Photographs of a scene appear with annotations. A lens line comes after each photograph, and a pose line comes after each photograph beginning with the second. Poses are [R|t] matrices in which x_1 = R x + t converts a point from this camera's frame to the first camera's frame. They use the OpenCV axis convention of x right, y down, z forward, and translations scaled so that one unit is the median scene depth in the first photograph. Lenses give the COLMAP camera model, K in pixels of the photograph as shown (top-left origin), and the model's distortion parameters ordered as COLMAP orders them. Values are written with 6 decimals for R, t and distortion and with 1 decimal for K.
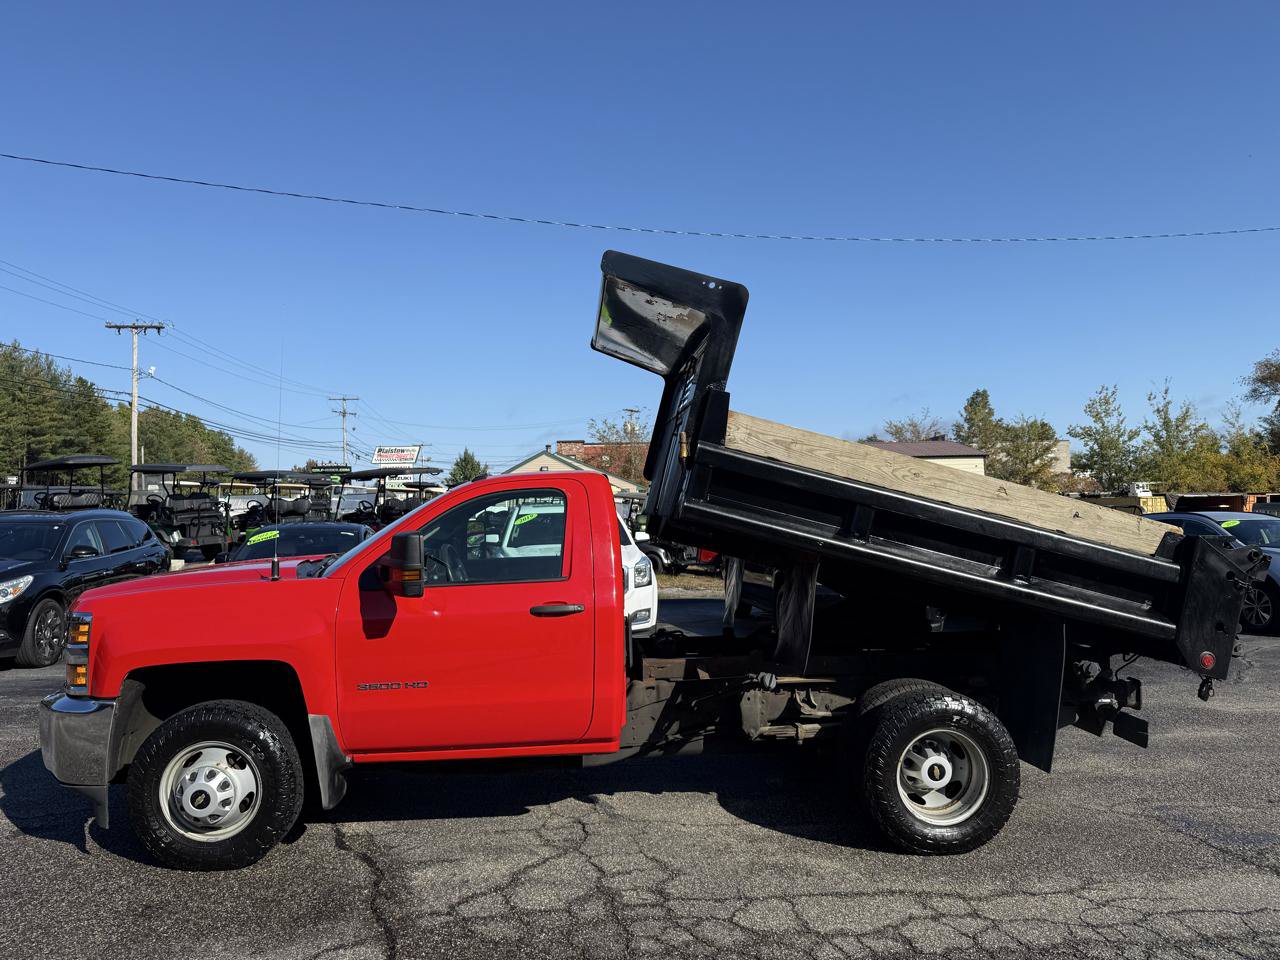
lens RADIAL K [[897.4, 0, 632.4], [0, 897.4, 506.1], [0, 0, 1]] dist [0.040049, -0.054294]
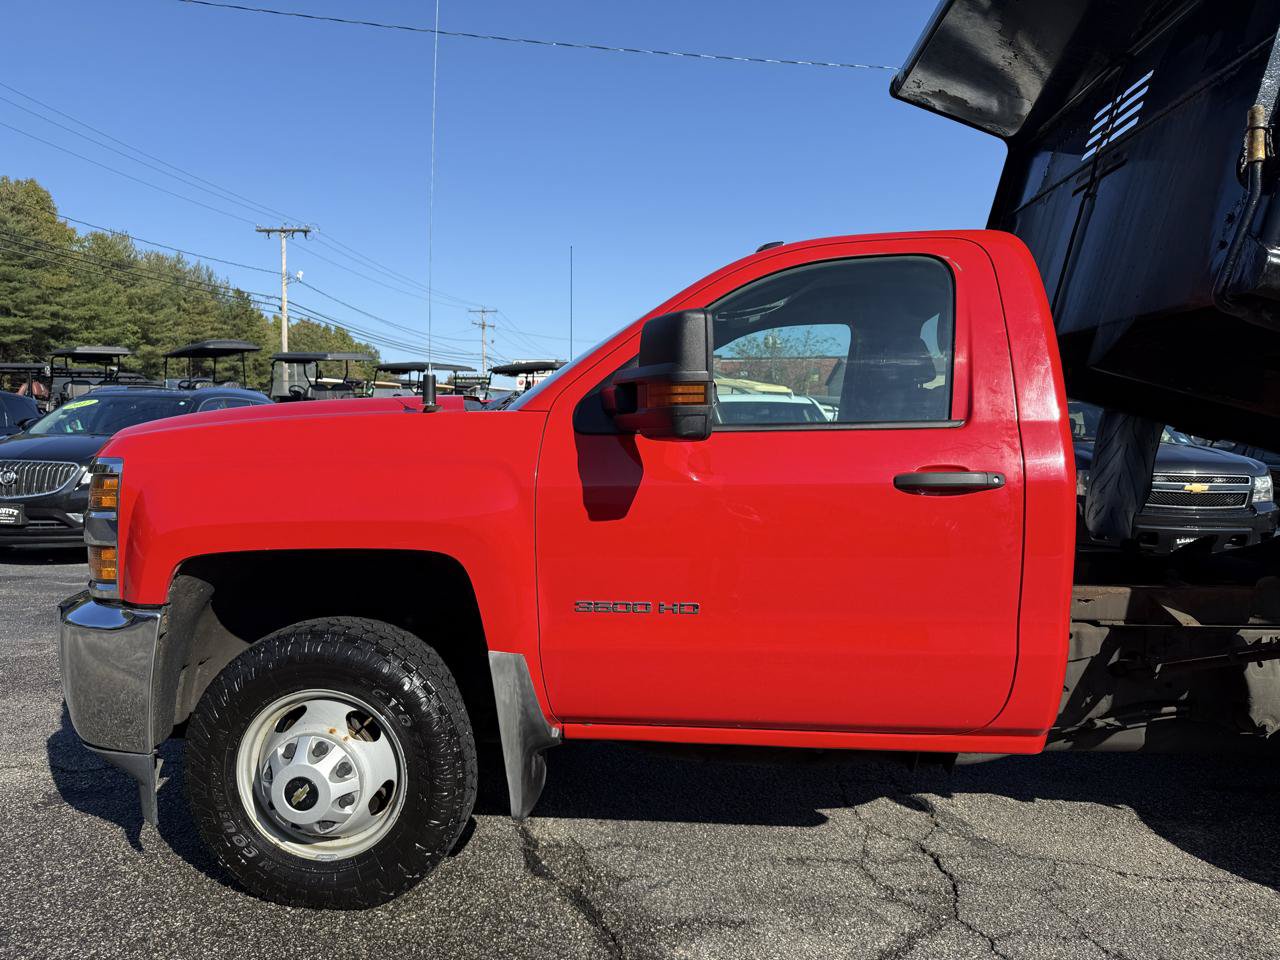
lens RADIAL K [[897.4, 0, 639.6], [0, 897.4, 522.3], [0, 0, 1]] dist [0.040049, -0.054294]
pose [[0.990365, 0.036468, -0.133596, -0.191073], [-0.022119, 0.993974, 0.107361, 0.088549], [0.136707, -0.103372, 0.985203, 0.466627]]
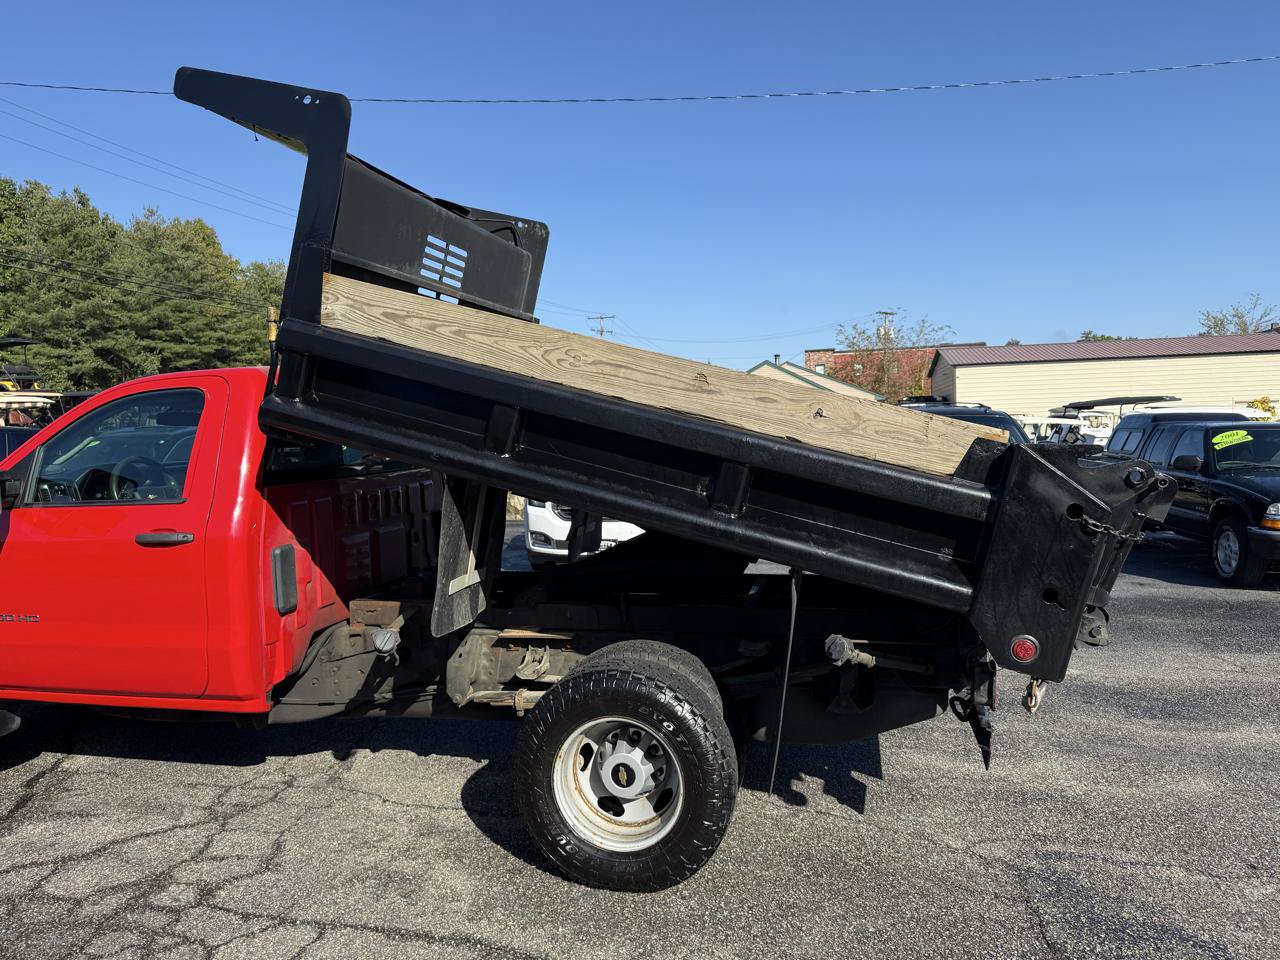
lens RADIAL K [[897.4, 0, 627.0], [0, 897.4, 515.3], [0, 0, 1]] dist [0.040049, -0.054294]
pose [[0.954185, 0.021149, -0.298470, 0.554555], [0.010661, 0.994463, 0.104550, 0.013940], [0.299028, -0.102942, 0.948676, 0.346186]]
